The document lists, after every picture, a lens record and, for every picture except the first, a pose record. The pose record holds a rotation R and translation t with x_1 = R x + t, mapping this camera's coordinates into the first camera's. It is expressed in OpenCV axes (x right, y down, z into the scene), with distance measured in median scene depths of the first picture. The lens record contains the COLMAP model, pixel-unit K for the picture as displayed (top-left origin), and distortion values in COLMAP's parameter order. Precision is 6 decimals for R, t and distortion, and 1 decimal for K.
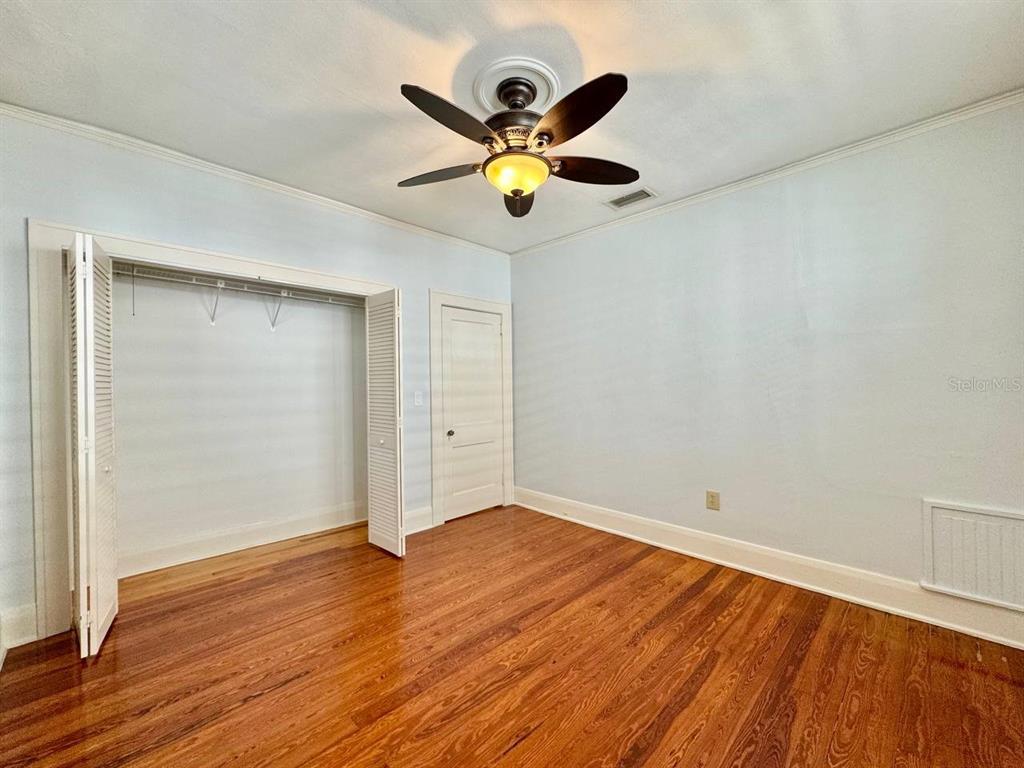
lens RADIAL K [[410.0, 0, 512.0], [0, 410.0, 384.0], [0, 0, 1]] dist [-0.001612, -0.000068]
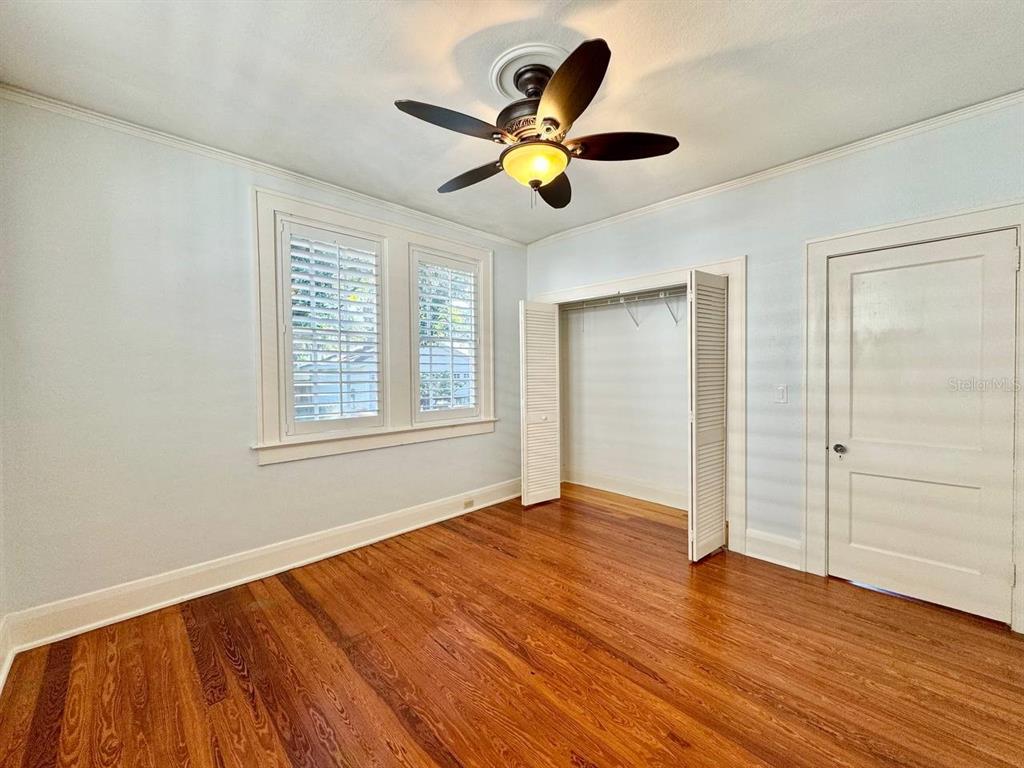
lens RADIAL K [[410.0, 0, 512.0], [0, 410.0, 384.0], [0, 0, 1]] dist [-0.001612, -0.000068]
pose [[-0.003183, 0.036172, -0.999341, 0.803773], [0.006175, 0.999327, 0.036152, -0.017774], [0.999976, -0.006056, -0.003405, 0.752620]]
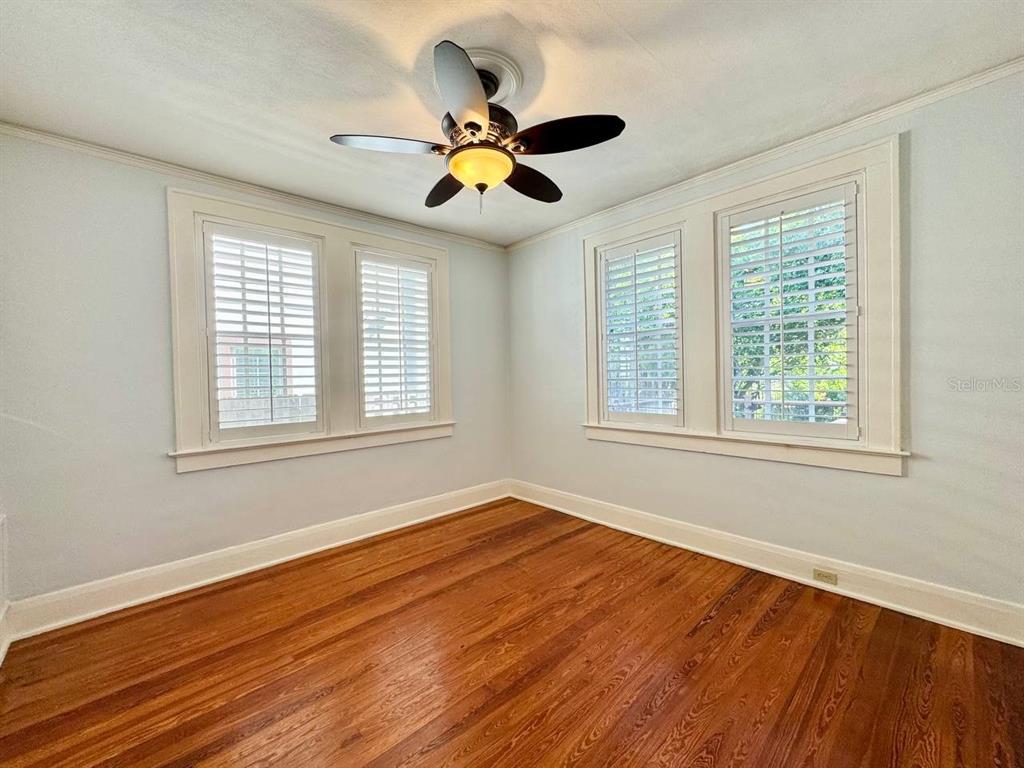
lens RADIAL K [[410.0, 0, 512.0], [0, 410.0, 384.0], [0, 0, 1]] dist [-0.001612, -0.000068]
pose [[-0.999123, 0.029565, 0.029658, -0.058329], [0.030346, 0.999195, 0.026235, -0.013242], [-0.028858, 0.027112, -0.999216, 1.588701]]
